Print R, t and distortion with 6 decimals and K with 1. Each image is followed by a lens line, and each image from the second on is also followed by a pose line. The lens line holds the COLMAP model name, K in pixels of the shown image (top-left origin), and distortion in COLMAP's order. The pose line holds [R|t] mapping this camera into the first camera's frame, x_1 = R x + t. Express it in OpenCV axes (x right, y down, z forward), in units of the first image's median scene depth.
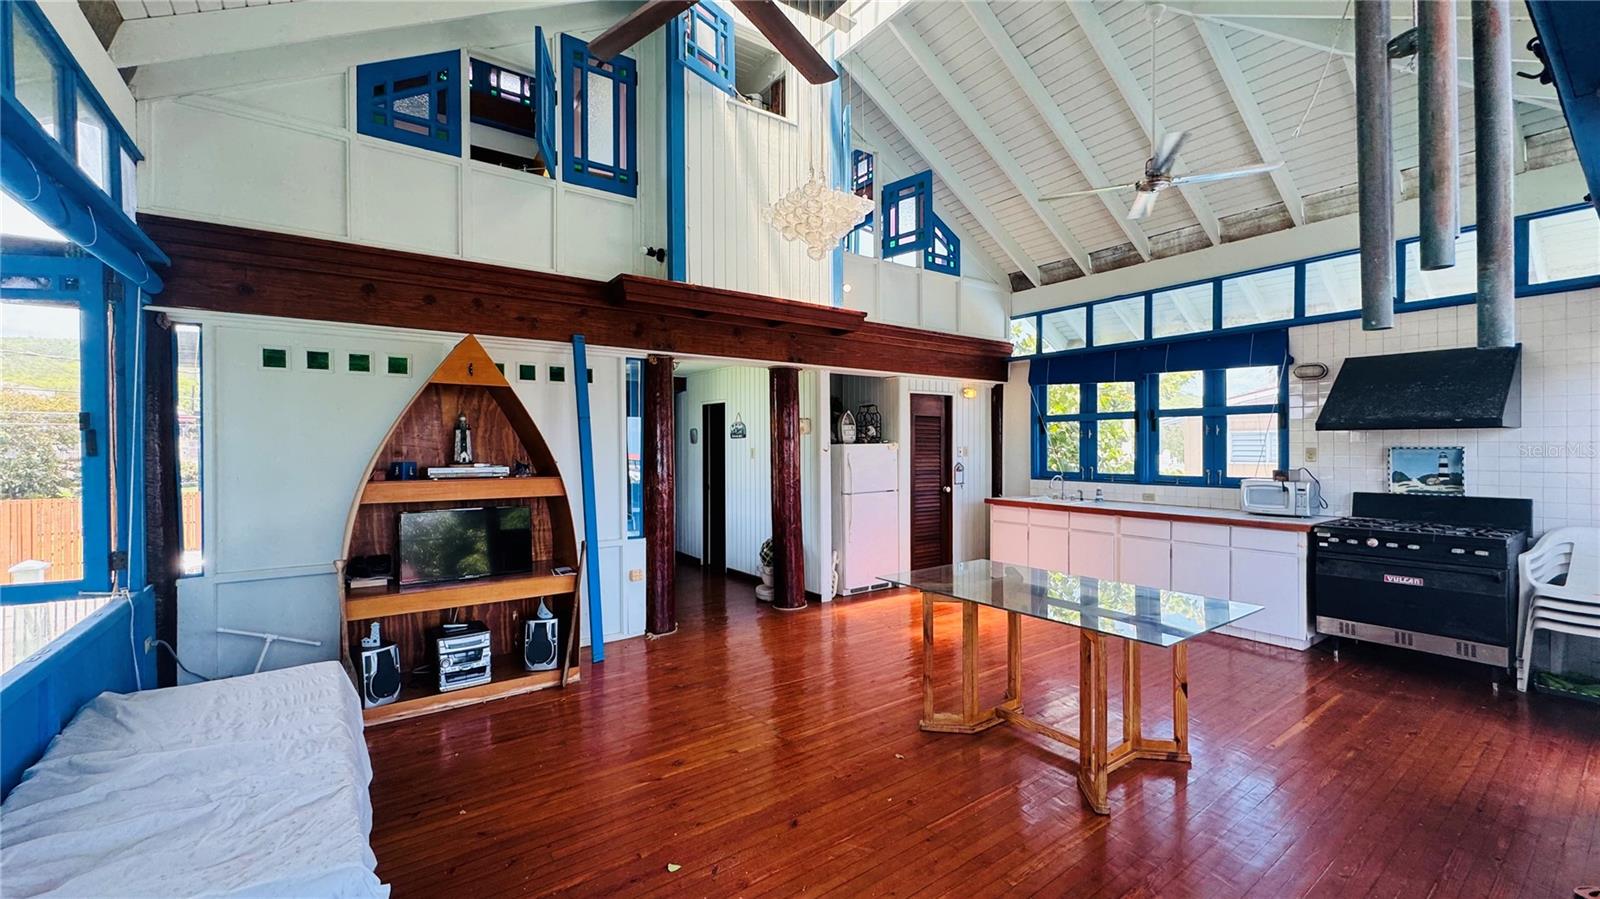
lens RADIAL K [[642.5, 0, 796.8], [0, 642.5, 446.0], [0, 0, 1]] dist [-0.007522, 0.001565]
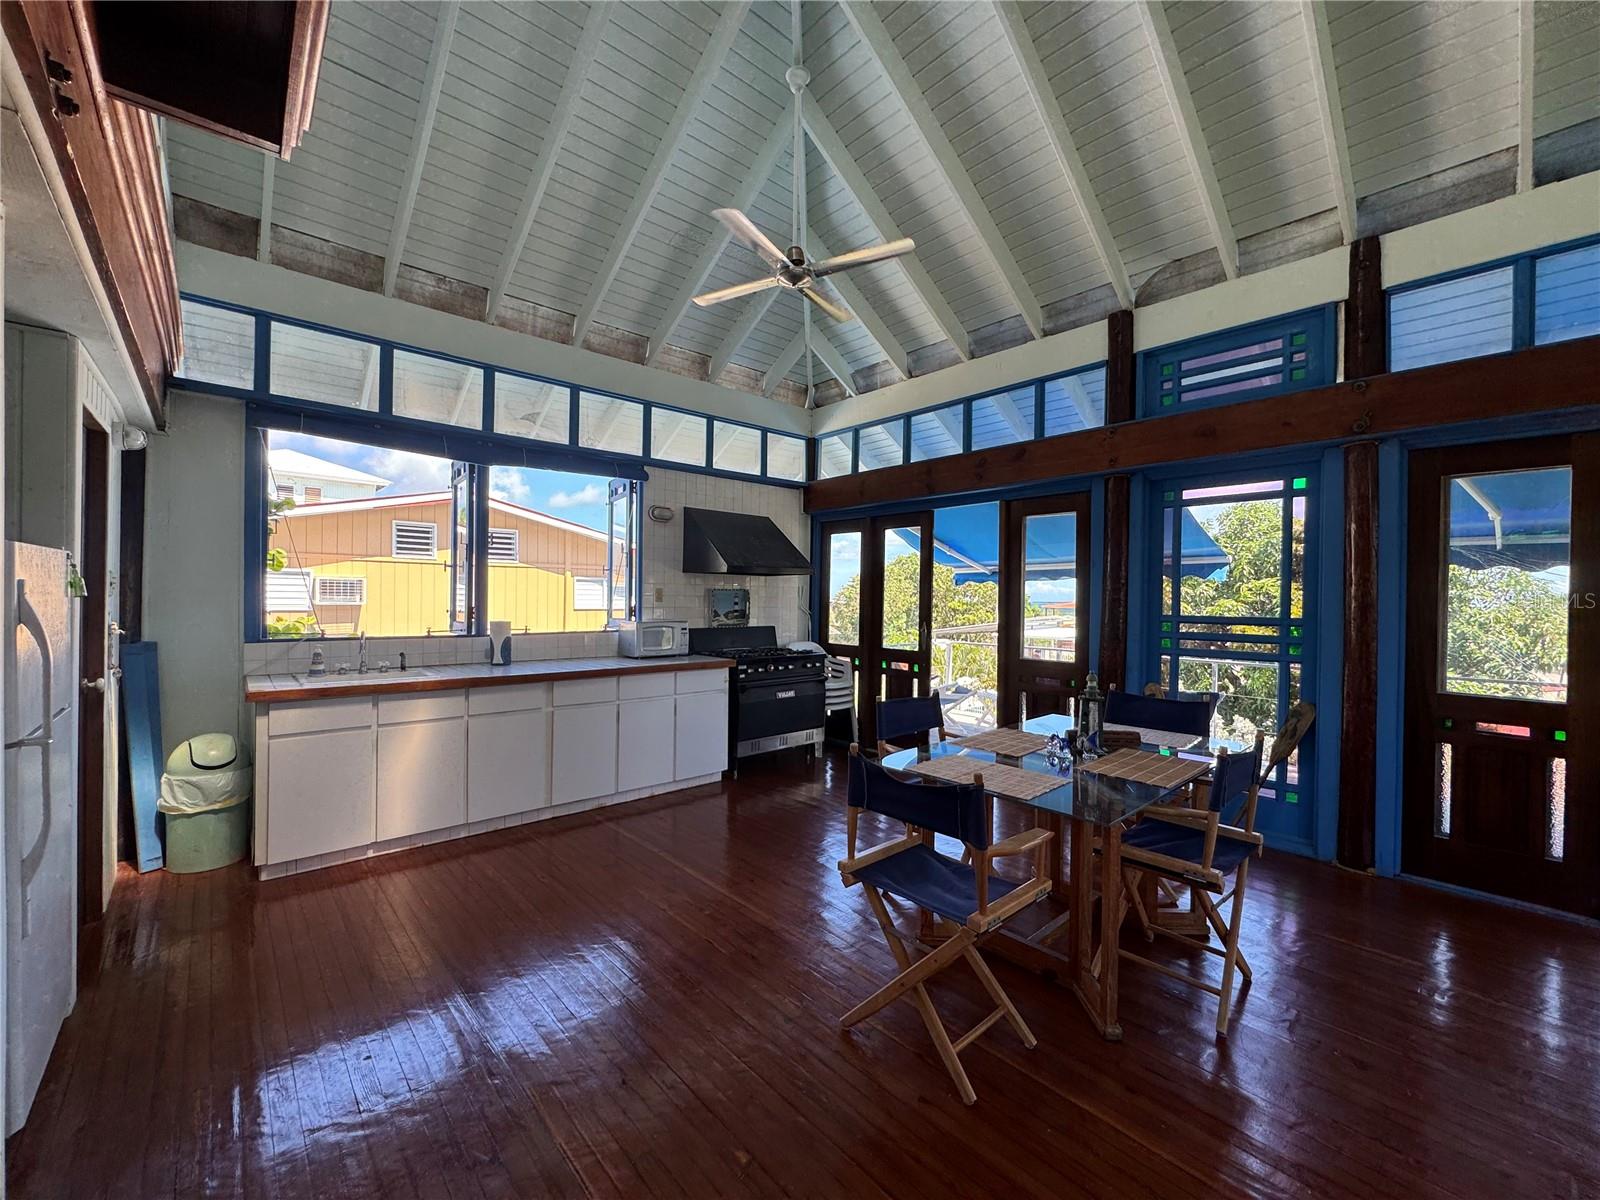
lens RADIAL K [[639.1, 0, 794.2], [0, 639.1, 599.5], [0, 0, 1]] dist [-0.003457, -0.000642]
pose [[-0.106868, -0.002134, 0.994271, -0.235797], [-0.013521, 0.999908, 0.000693, 0.017228], [-0.994181, -0.013369, -0.106887, 0.879610]]
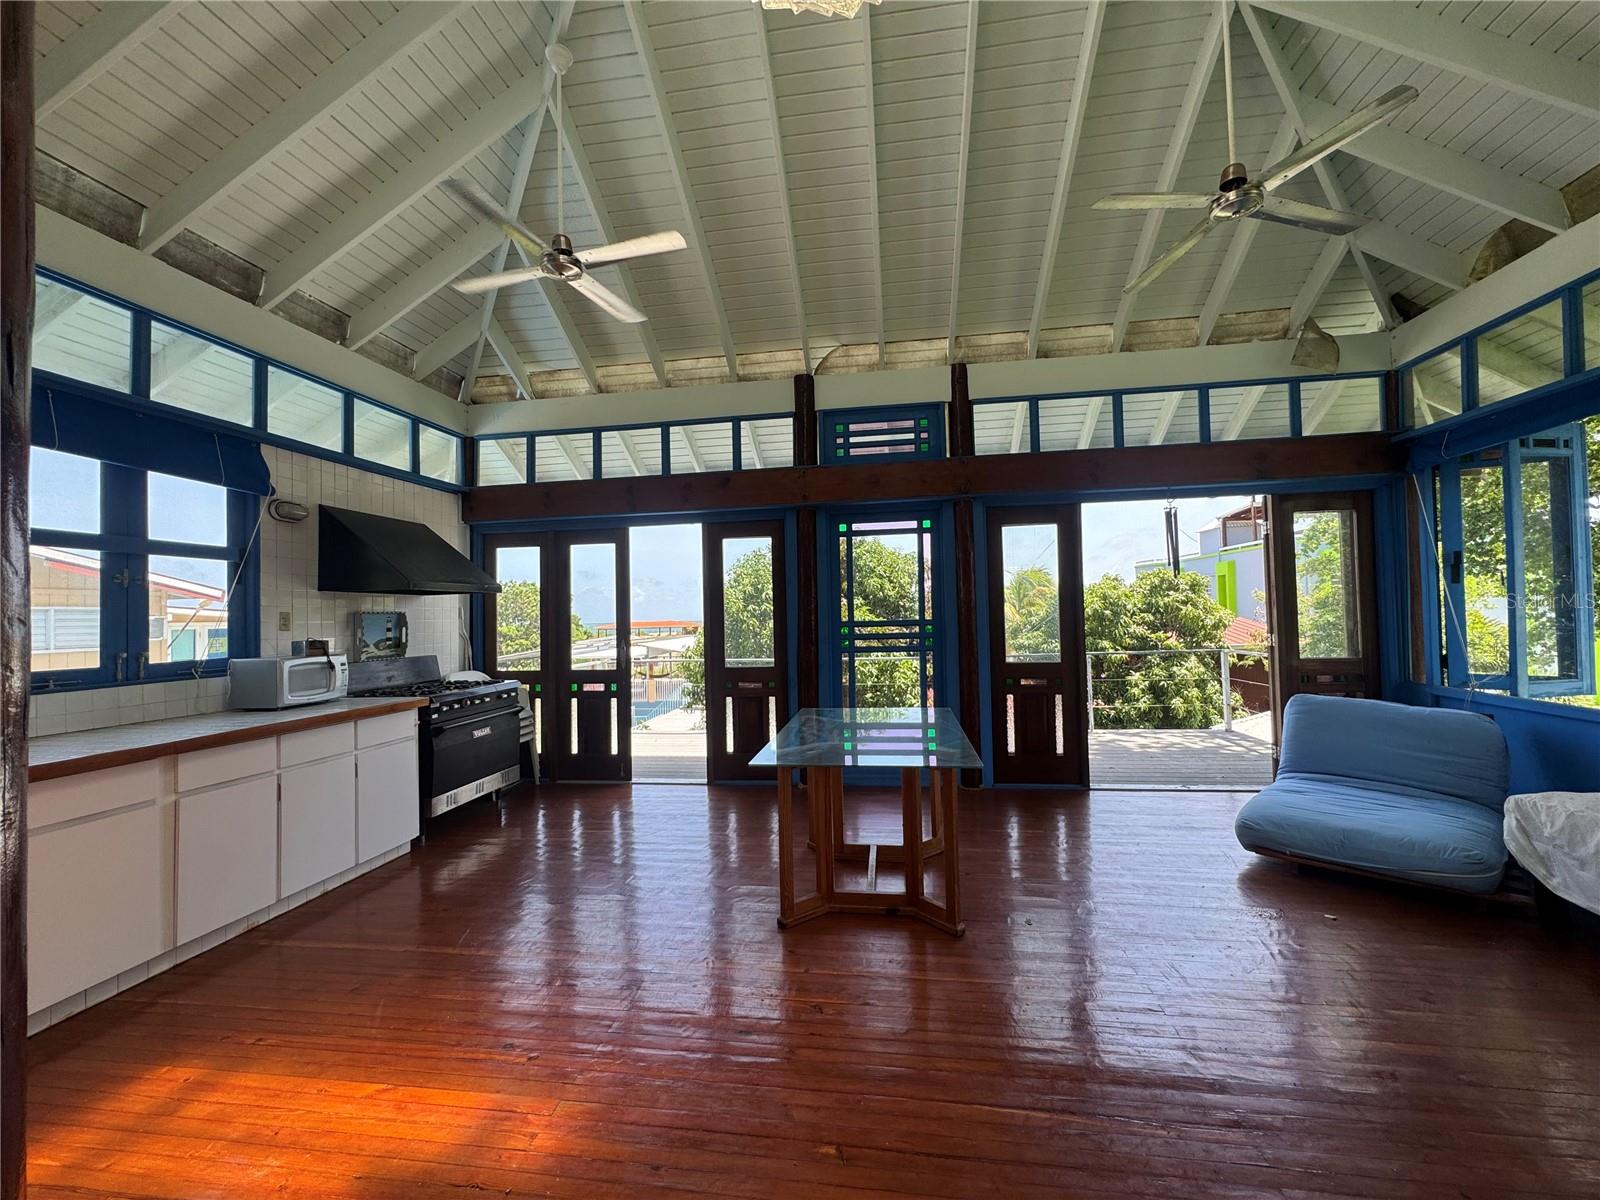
lens RADIAL K [[639.1, 0, 796.3], [0, 639.1, 600.1], [0, 0, 1]] dist [-0.003457, -0.000642]
pose [[-0.716706, 0.038846, 0.696293, -0.143613], [0.024566, 0.999234, -0.030461, 0.026258], [-0.696943, -0.004727, -0.717111, 1.100536]]
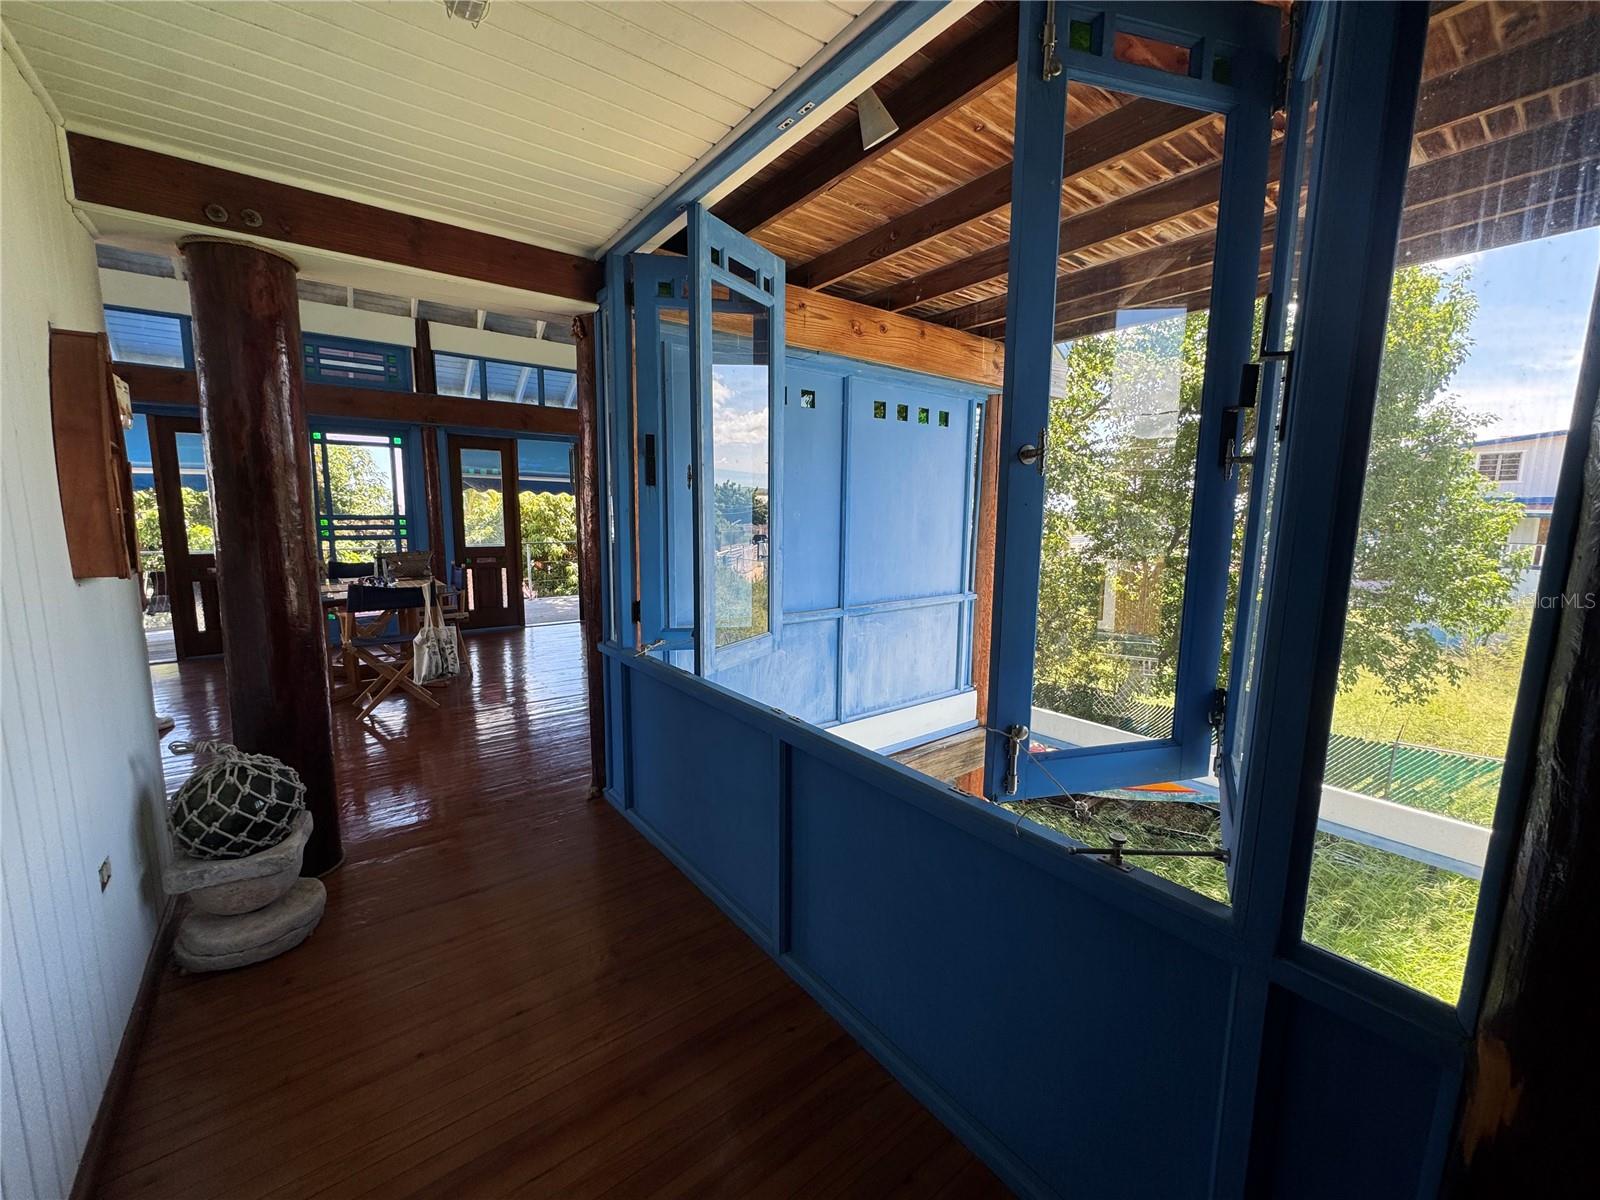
lens RADIAL K [[639.1, 0, 807.4], [0, 639.1, 602.9], [0, 0, 1]] dist [-0.003457, -0.000642]
pose [[-0.999042, -0.001211, -0.043734, -0.366861], [-0.007300, 0.990219, 0.139332, 0.021616], [0.043138, 0.139518, -0.989280, 1.590298]]
